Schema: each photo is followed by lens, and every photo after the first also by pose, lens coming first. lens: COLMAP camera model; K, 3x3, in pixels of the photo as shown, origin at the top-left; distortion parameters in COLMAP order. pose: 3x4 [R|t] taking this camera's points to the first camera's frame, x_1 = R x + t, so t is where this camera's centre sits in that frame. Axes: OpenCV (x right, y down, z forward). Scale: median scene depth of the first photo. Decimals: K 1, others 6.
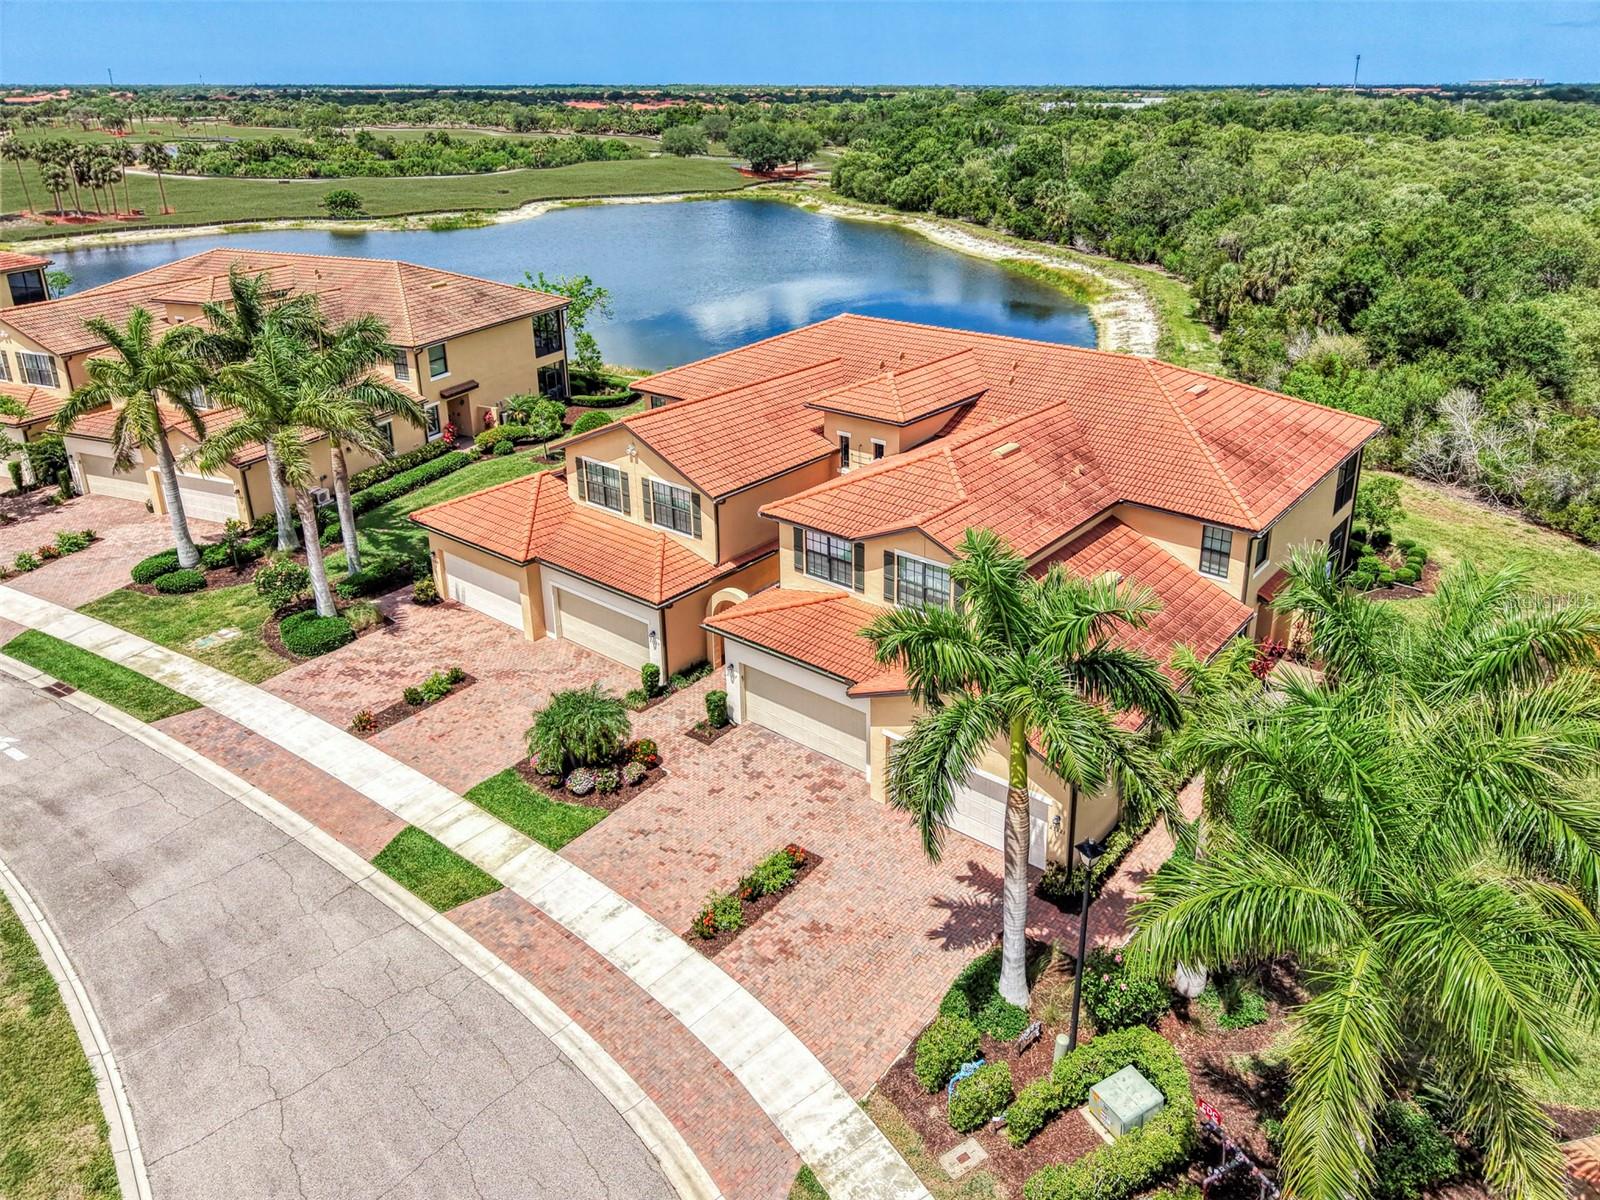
lens RADIAL K [[1120.0, 0, 850.6], [0, 1120.0, 451.0], [0, 0, 1]] dist [0.037620, -0.040010]
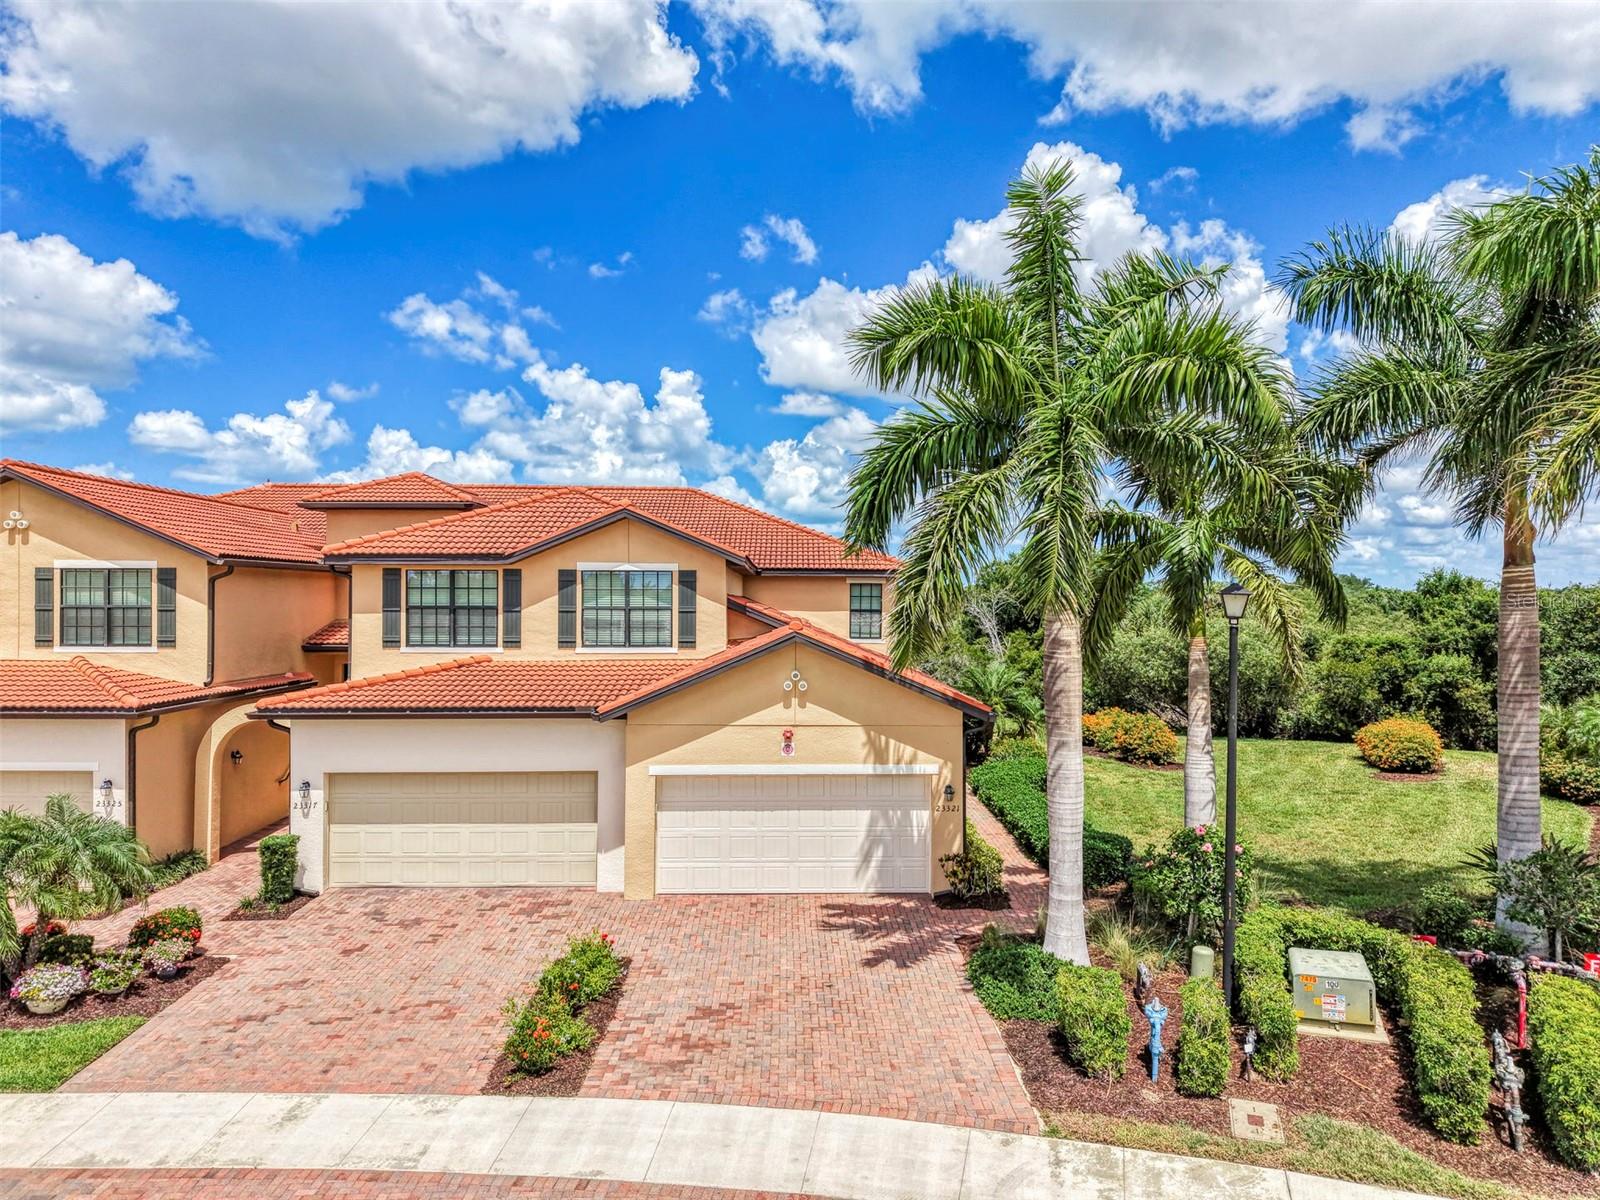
lens RADIAL K [[1091.2, 0, 814.4], [0, 1091.2, 602.9], [0, 0, 1]] dist [-0.000486, -0.001644]
pose [[0.780575, 0.004030, 0.625050, -0.223785], [0.185170, 0.953602, -0.237392, 0.250212], [-0.597005, 0.301043, 0.743611, 0.349826]]
